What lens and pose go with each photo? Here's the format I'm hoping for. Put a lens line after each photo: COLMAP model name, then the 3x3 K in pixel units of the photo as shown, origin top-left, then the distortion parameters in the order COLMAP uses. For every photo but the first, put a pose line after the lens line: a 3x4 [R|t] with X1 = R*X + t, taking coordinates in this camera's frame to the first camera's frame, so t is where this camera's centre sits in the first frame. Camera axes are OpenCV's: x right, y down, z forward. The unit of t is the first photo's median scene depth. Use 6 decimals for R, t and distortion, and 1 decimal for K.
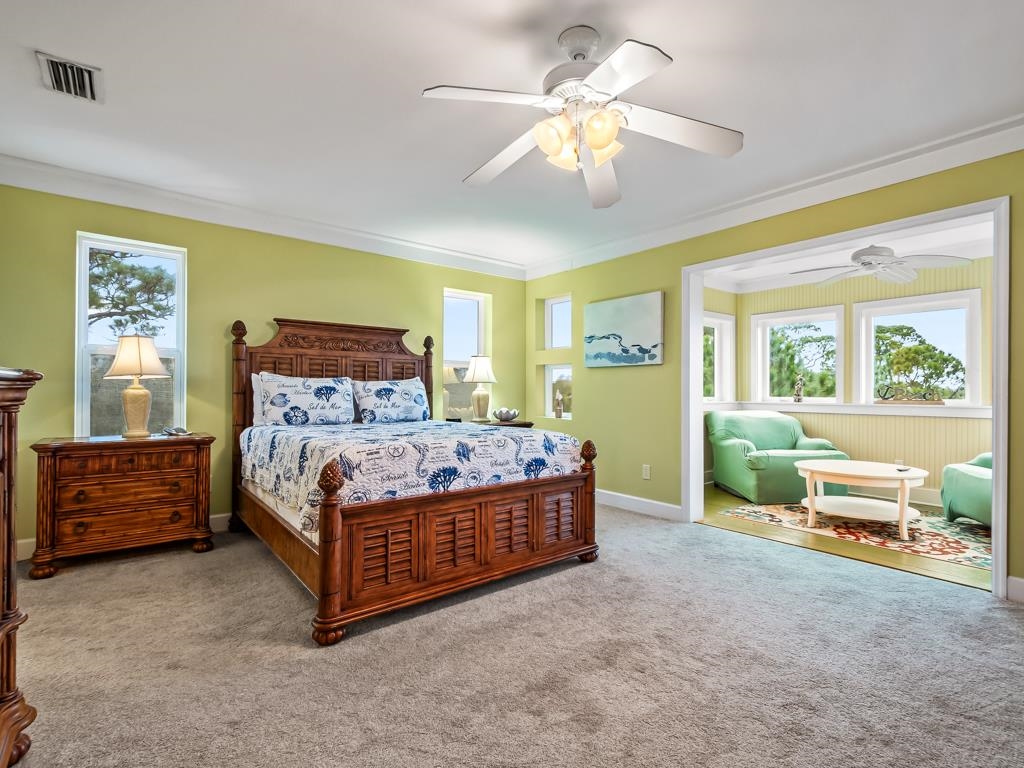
lens RADIAL K [[500.6, 0, 541.7], [0, 500.6, 396.3], [0, 0, 1]] dist [0.003554, -0.000237]
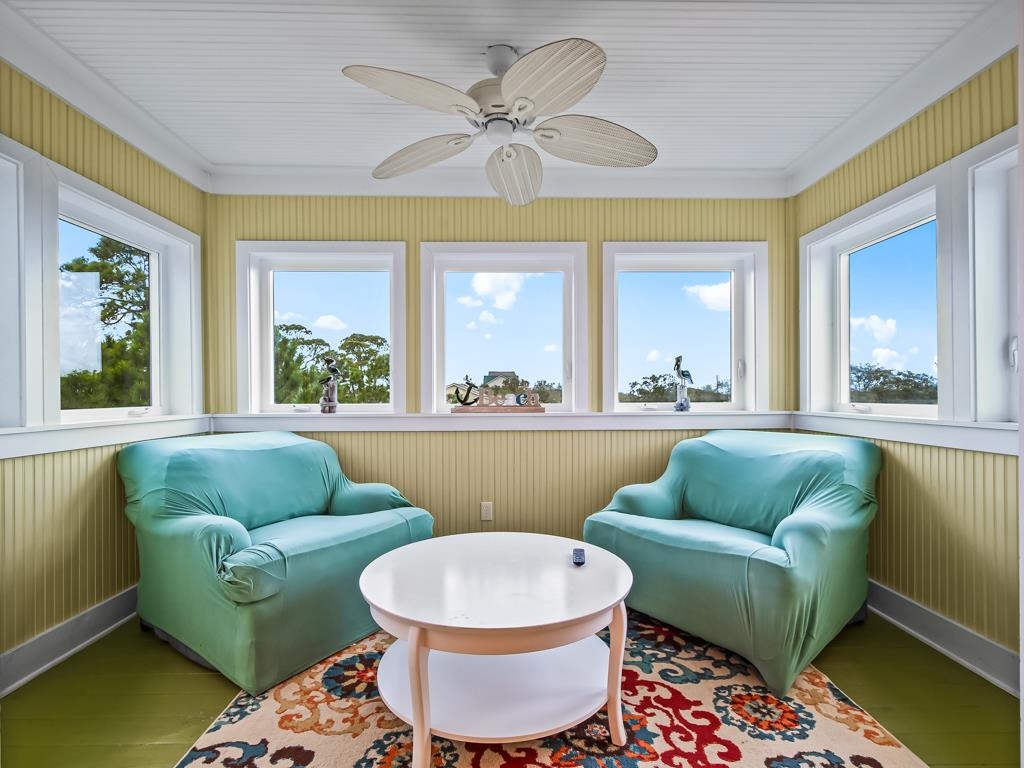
lens RADIAL K [[496.5, 0, 513.3], [0, 496.5, 390.9], [0, 0, 1]] dist [0.000408, -0.000067]
pose [[0.621900, 0.000725, 0.783097, 0.249845], [0.011423, 0.999885, -0.009997, -0.005018], [-0.783014, 0.015163, 0.621820, 0.591531]]
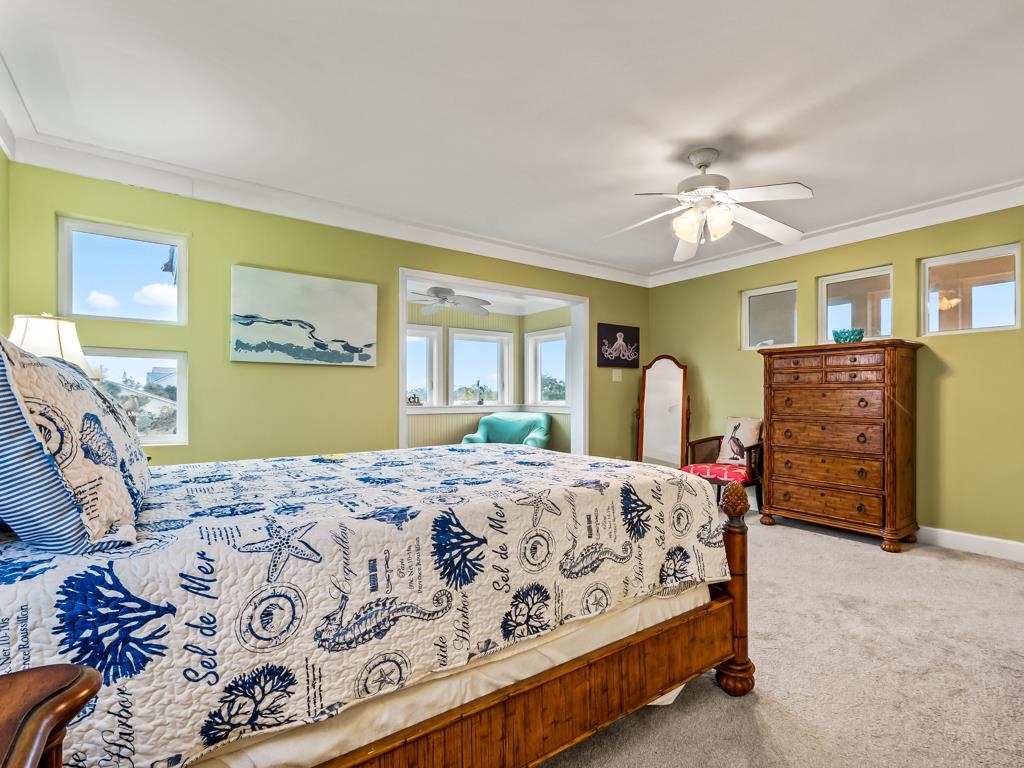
lens RADIAL K [[500.6, 0, 541.7], [0, 500.6, 396.3], [0, 0, 1]] dist [0.003554, -0.000237]
pose [[0.049637, -0.003325, 0.998762, -0.557475], [0.010172, 0.999944, 0.002823, -0.008883], [-0.998716, 0.010019, 0.049668, 0.568440]]
